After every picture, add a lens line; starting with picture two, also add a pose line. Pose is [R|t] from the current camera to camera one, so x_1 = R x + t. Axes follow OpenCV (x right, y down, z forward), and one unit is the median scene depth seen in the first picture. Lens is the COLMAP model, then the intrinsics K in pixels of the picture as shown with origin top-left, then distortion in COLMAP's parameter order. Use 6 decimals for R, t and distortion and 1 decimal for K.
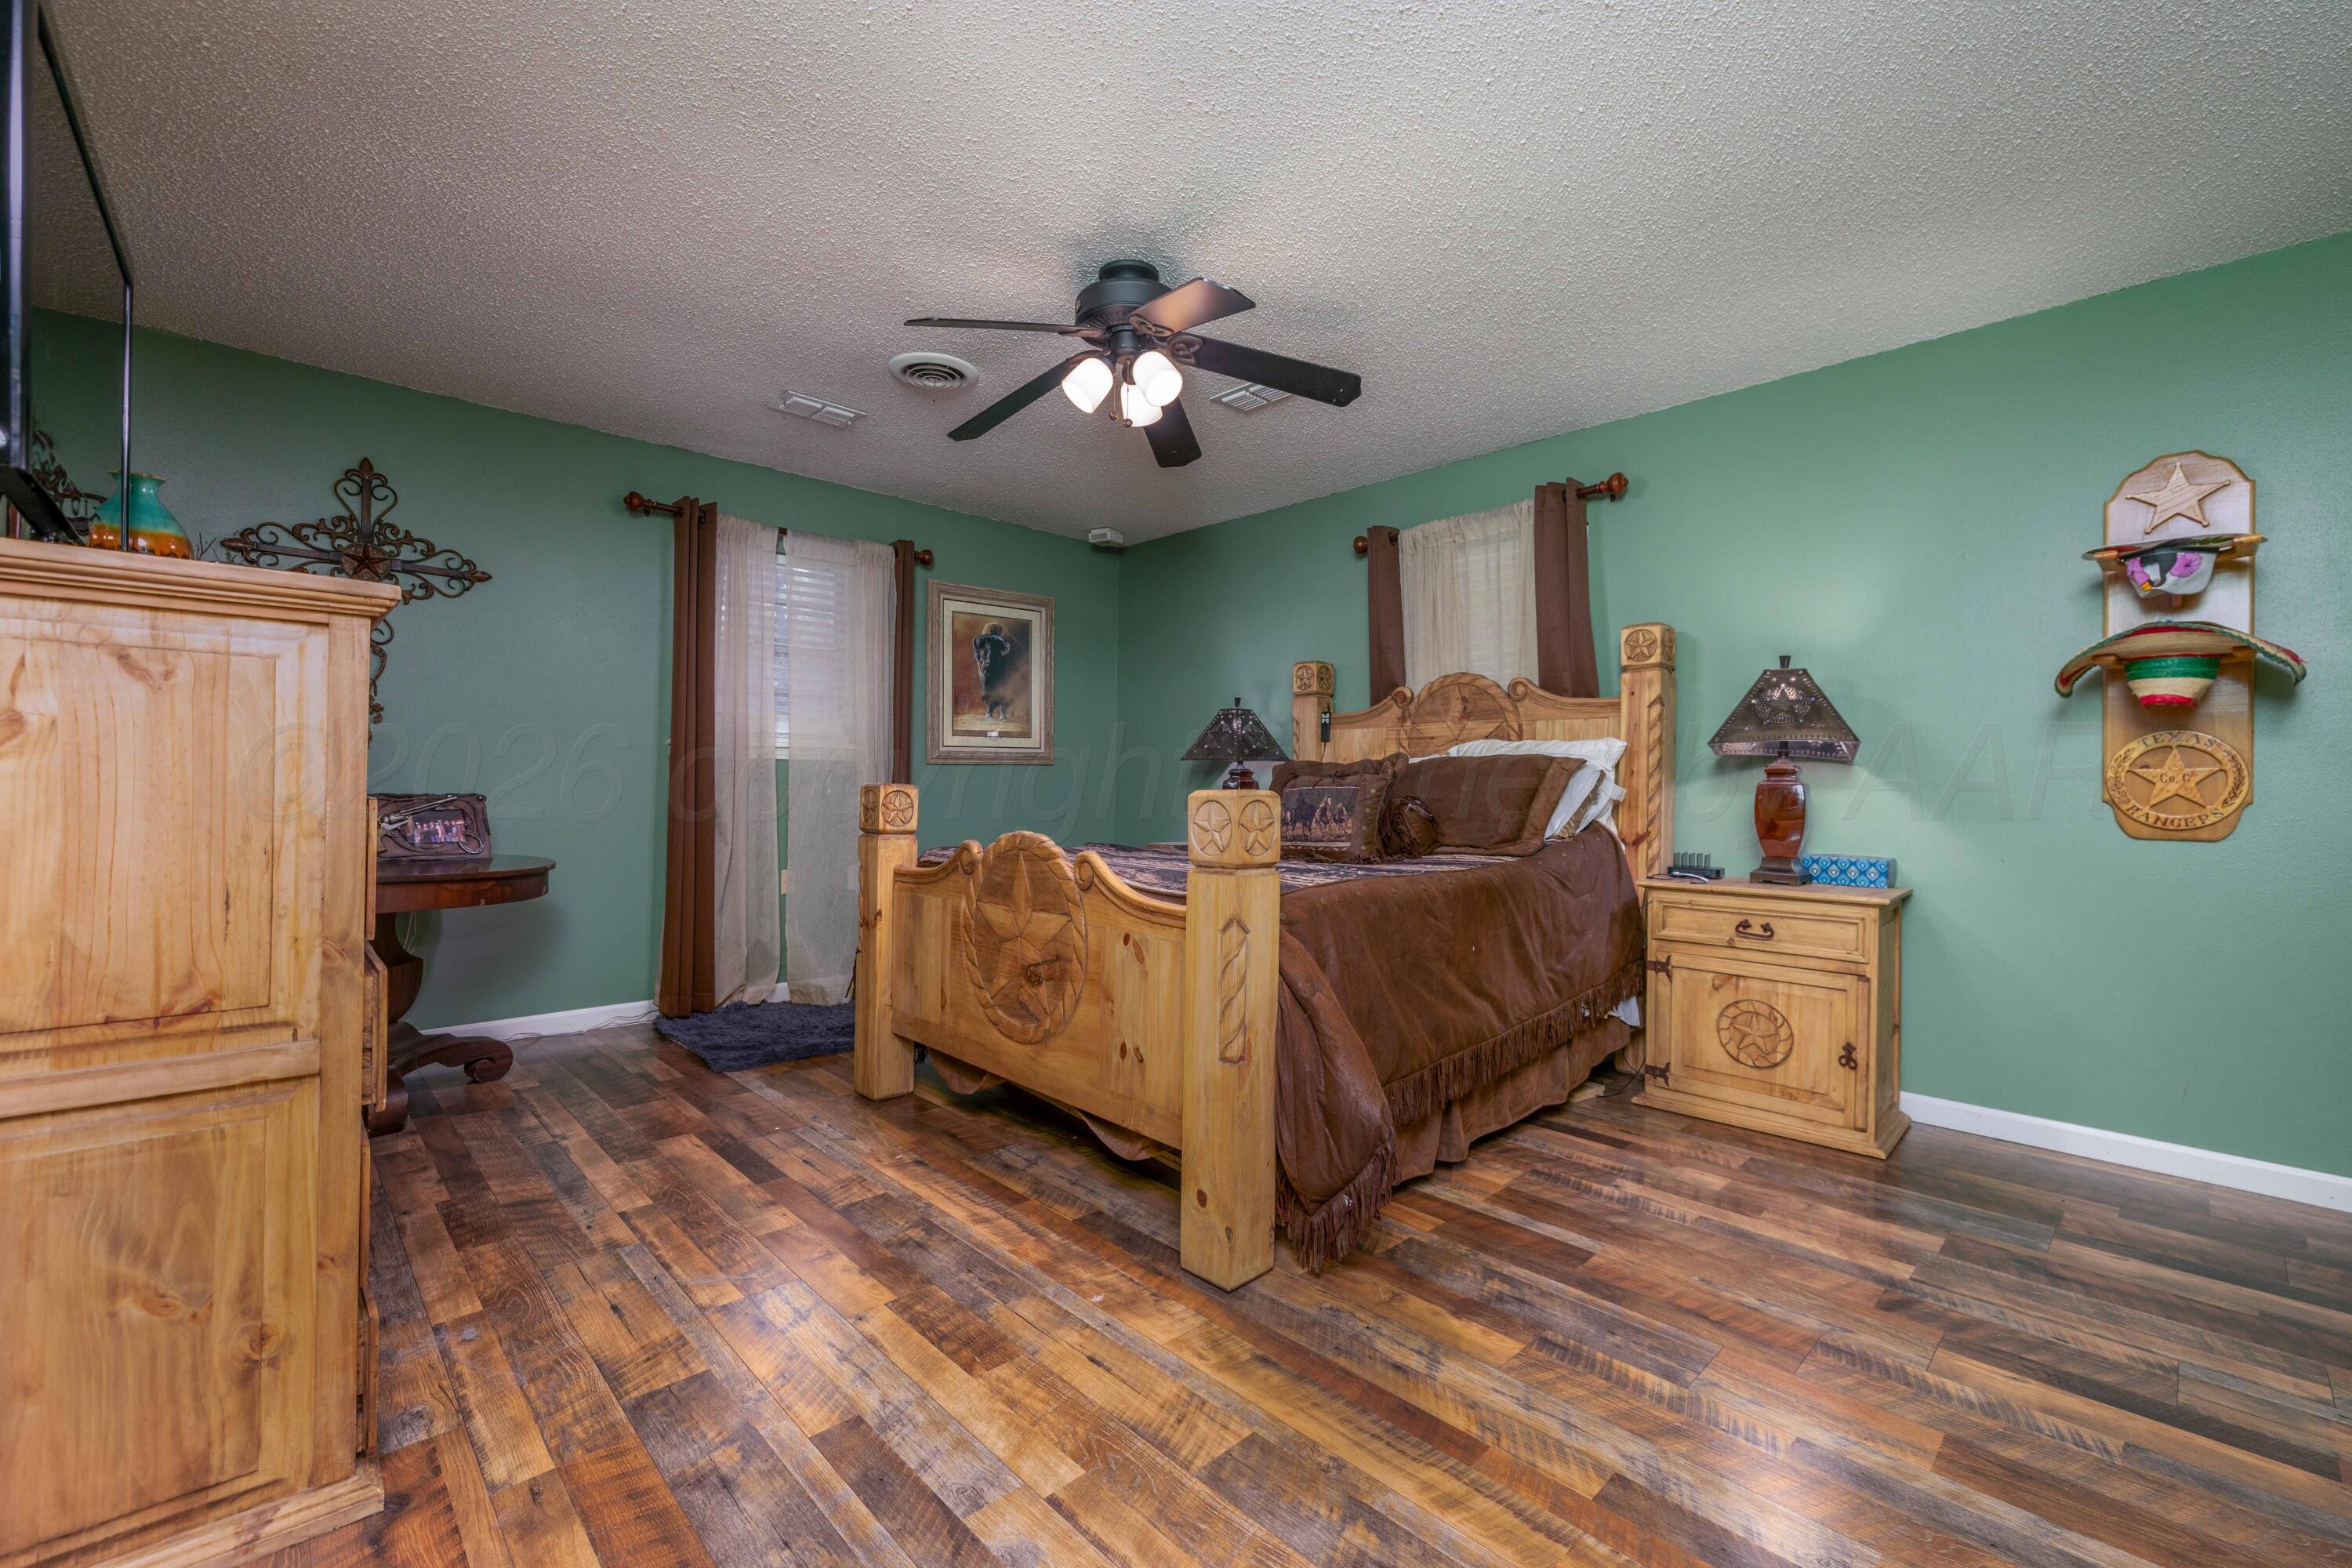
lens RADIAL K [[991.7, 0, 1172.9], [0, 991.7, 777.4], [0, 0, 1]] dist [-0.001774, 0.000146]
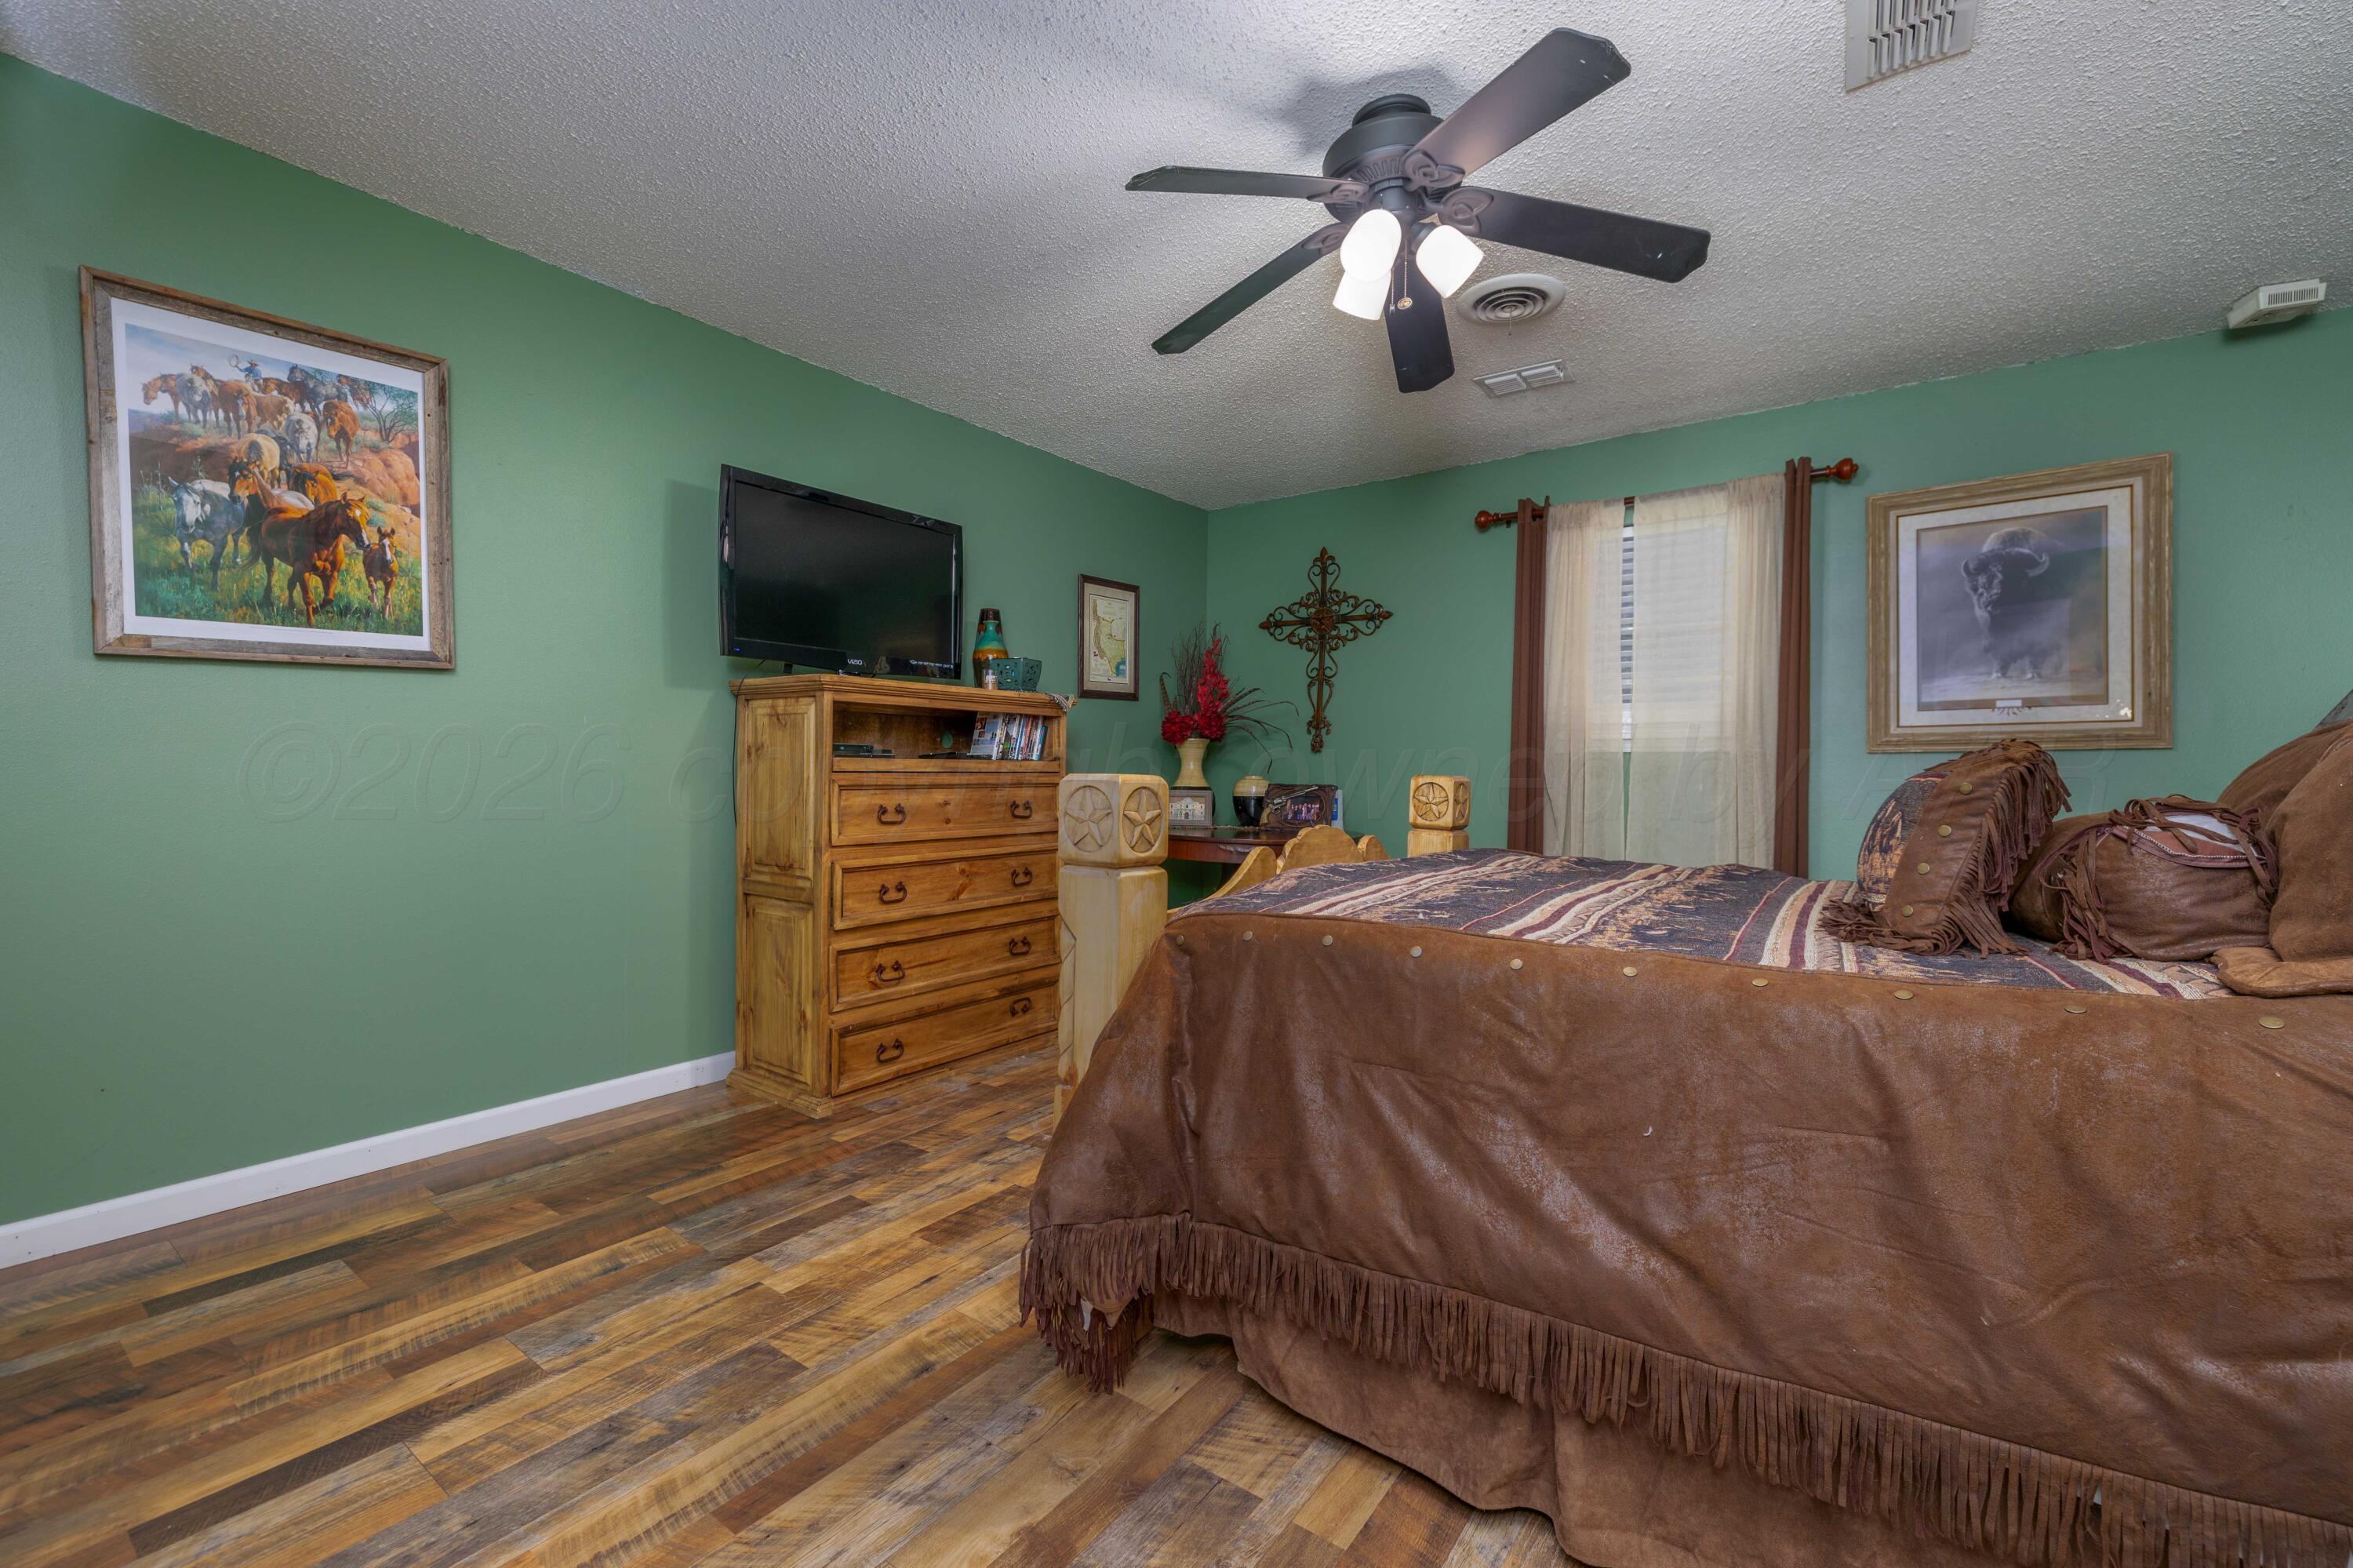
lens RADIAL K [[992.2, 0, 1163.6], [0, 992.2, 779.5], [0, 0, 1]] dist [-0.001774, 0.000146]
pose [[0.164681, 0.000290, -0.986347, 1.083471], [-0.001621, 0.999999, 0.000023, 0.018832], [0.986346, 0.001595, 0.164681, 1.079516]]
